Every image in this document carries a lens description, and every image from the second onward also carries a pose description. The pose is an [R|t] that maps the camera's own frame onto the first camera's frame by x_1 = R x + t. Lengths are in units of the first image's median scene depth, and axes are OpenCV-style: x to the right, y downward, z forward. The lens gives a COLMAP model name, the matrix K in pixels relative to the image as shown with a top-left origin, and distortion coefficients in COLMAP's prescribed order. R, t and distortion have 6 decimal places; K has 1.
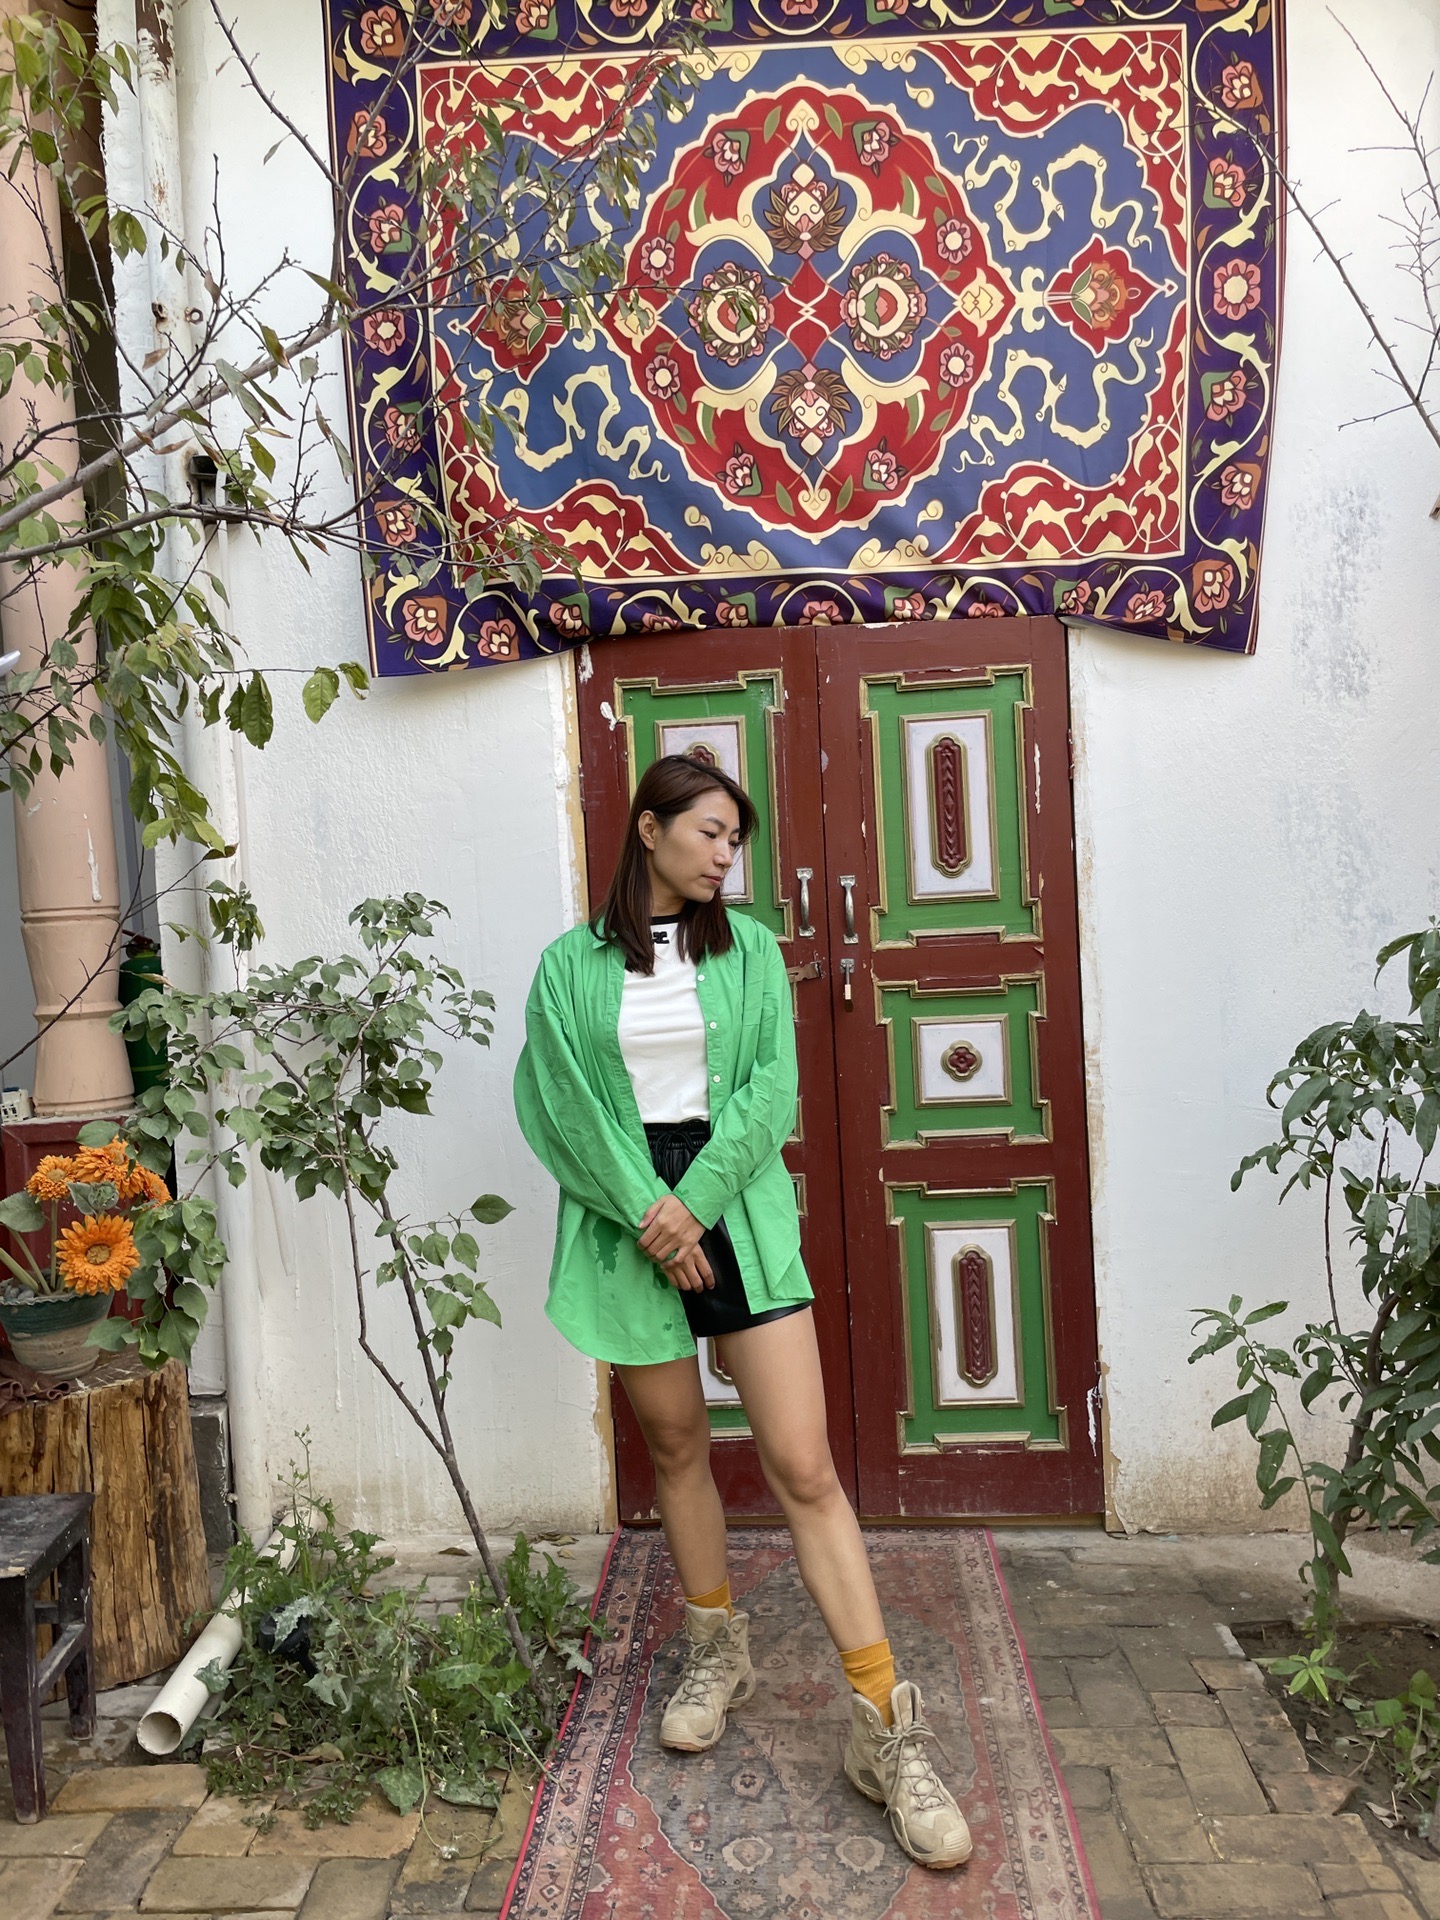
lens RADIAL K [[1367.3, 0, 715.7], [0, 1367.3, 971.0], [0, 0, 1]] dist [0.078050, -0.097550]
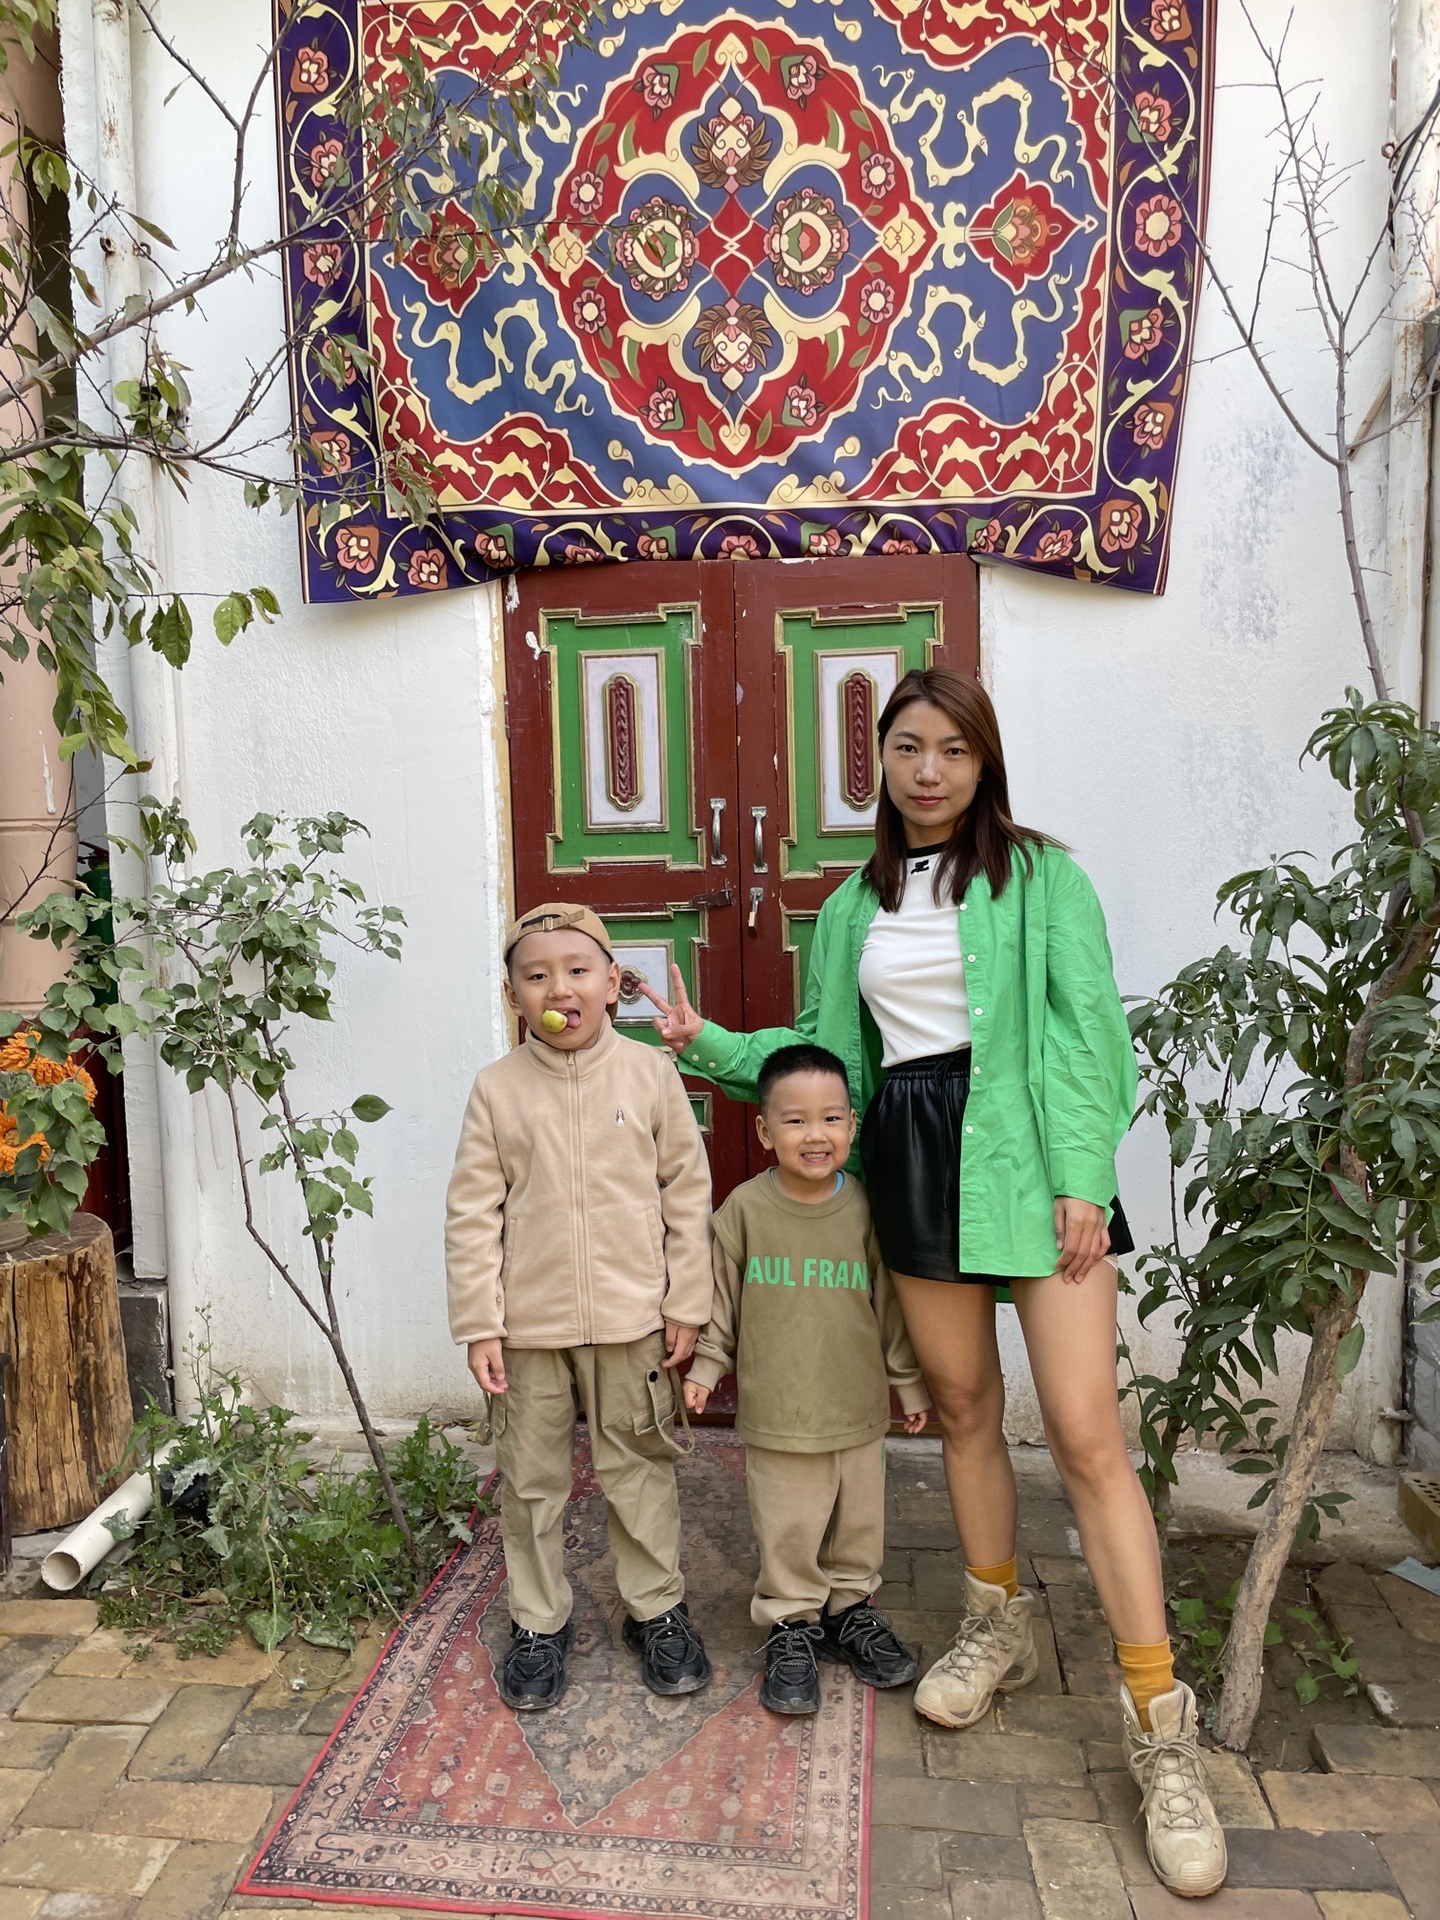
lens RADIAL K [[1367.3, 0, 715.7], [0, 1367.3, 971.0], [0, 0, 1]] dist [0.078050, -0.097550]
pose [[0.998213, 0.029530, -0.051956, 0.123341], [-0.027301, 0.998698, 0.043098, 0.010867], [0.053161, -0.041602, 0.997719, -0.036890]]
